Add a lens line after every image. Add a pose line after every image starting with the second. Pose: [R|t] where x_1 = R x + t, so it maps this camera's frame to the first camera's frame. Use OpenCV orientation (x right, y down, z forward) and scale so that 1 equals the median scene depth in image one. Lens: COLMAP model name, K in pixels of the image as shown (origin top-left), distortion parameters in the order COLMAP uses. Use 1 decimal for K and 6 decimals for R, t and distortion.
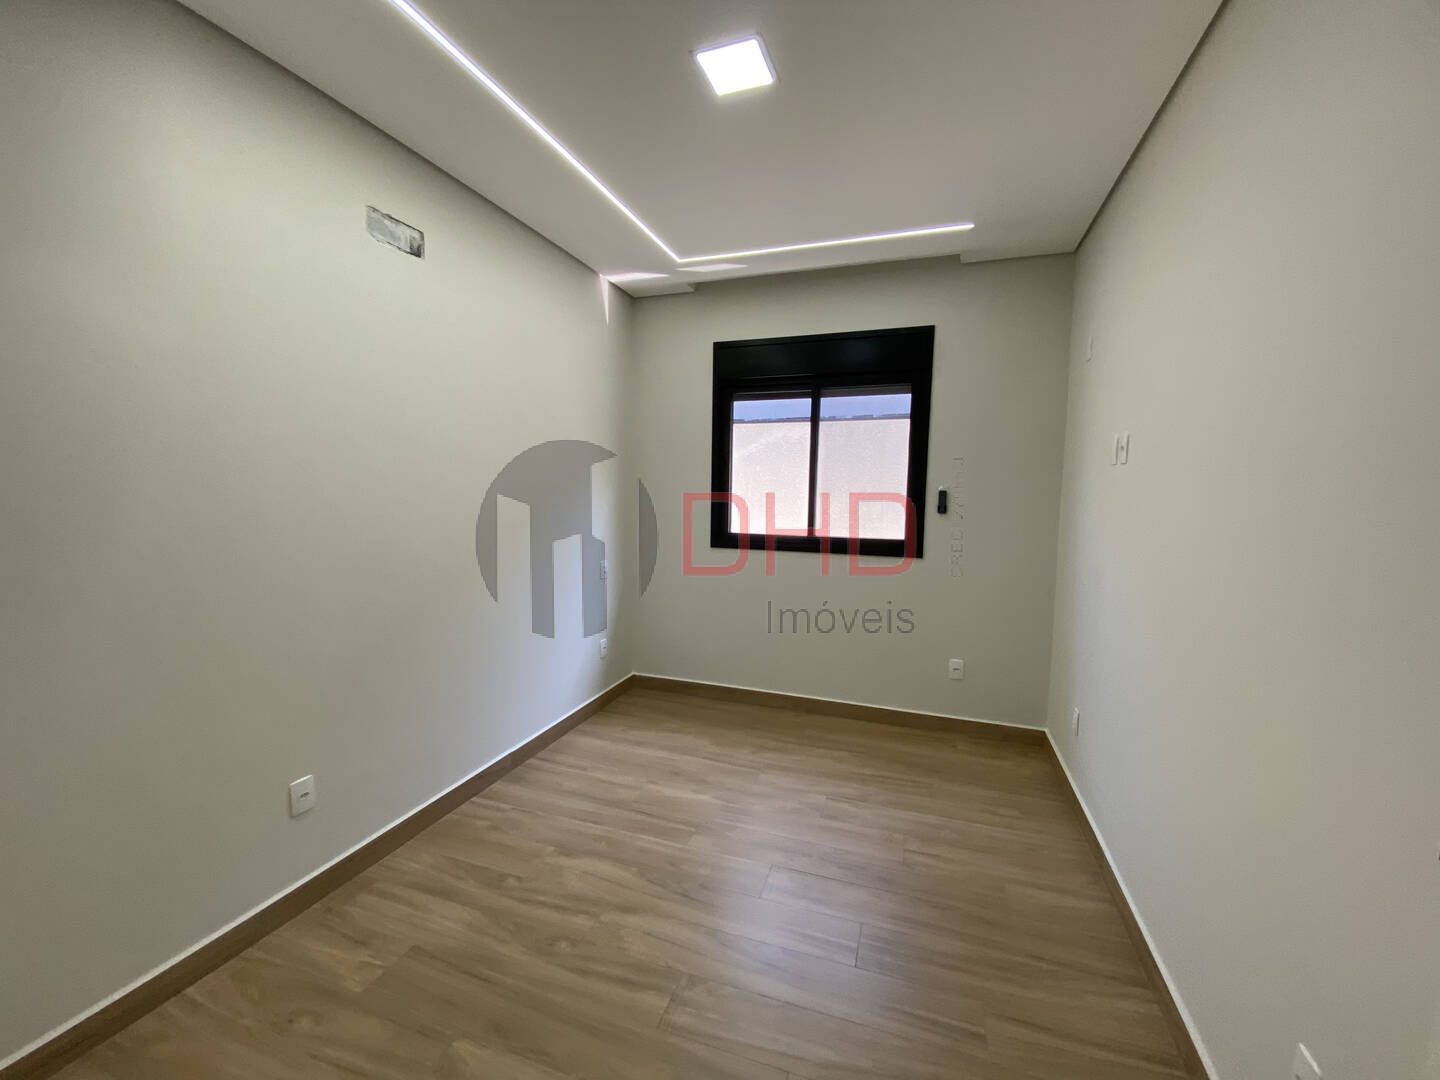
lens RADIAL K [[585.3, 0, 715.6], [0, 585.3, 538.0], [0, 0, 1]] dist [0.027418, -0.025643]
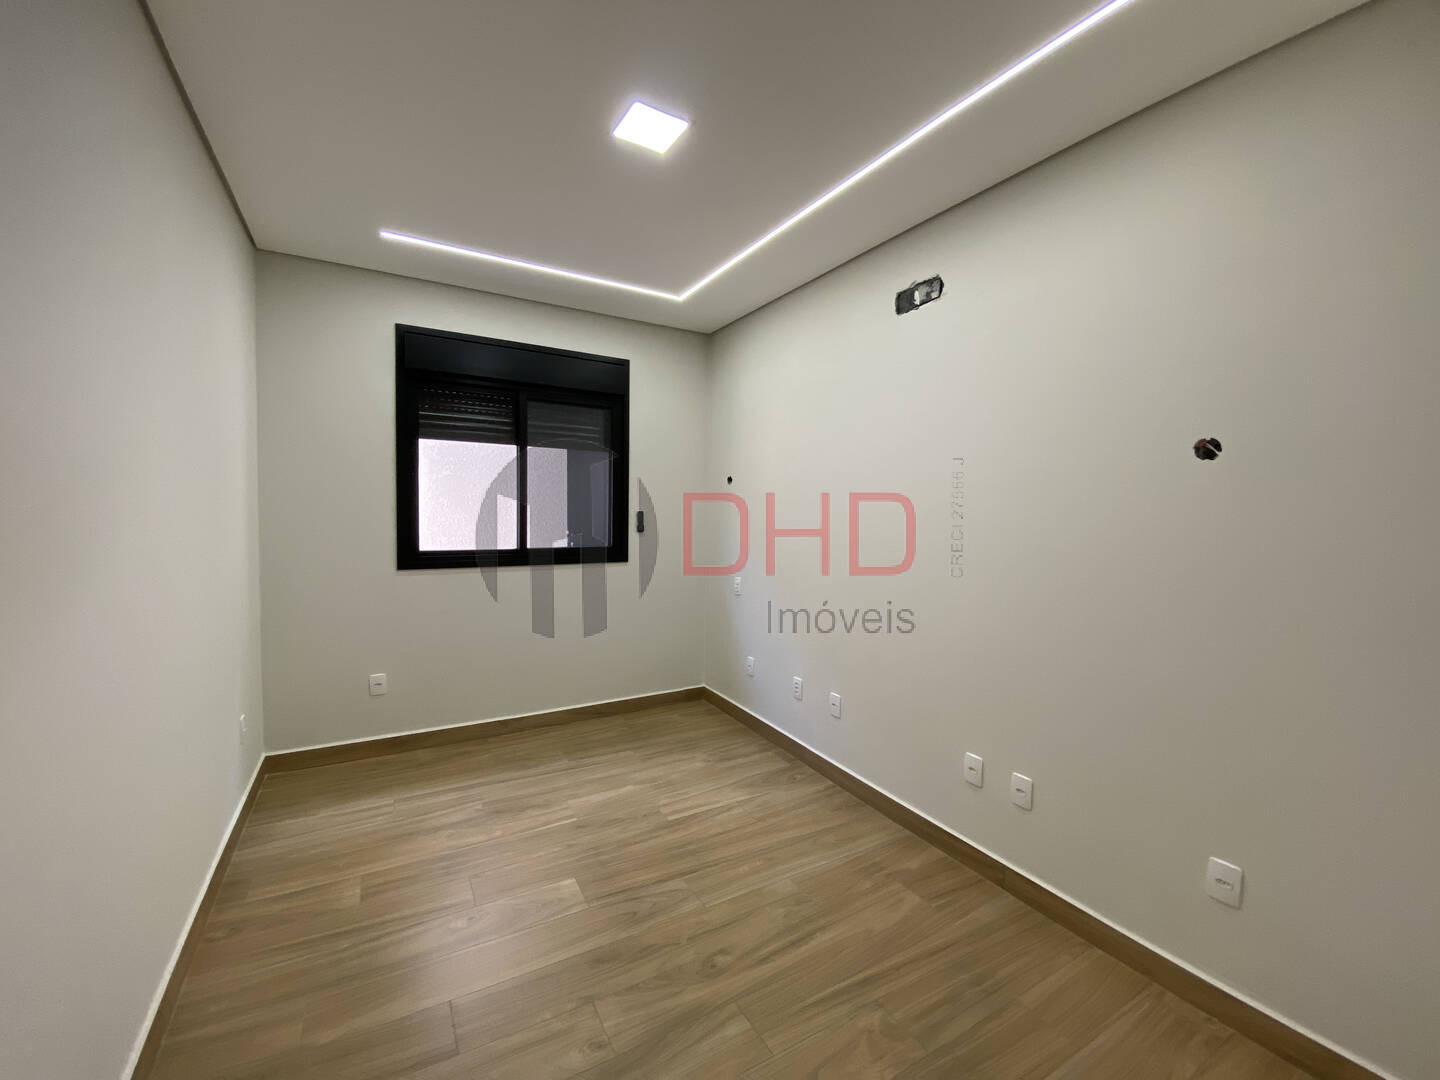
lens RADIAL K [[585.3, 0, 715.6], [0, 585.3, 538.0], [0, 0, 1]] dist [0.027418, -0.025643]
pose [[0.657700, -0.052037, 0.751480, -0.356346], [0.055468, 0.998248, 0.020579, -0.023023], [-0.751235, 0.028148, 0.659435, 0.110167]]
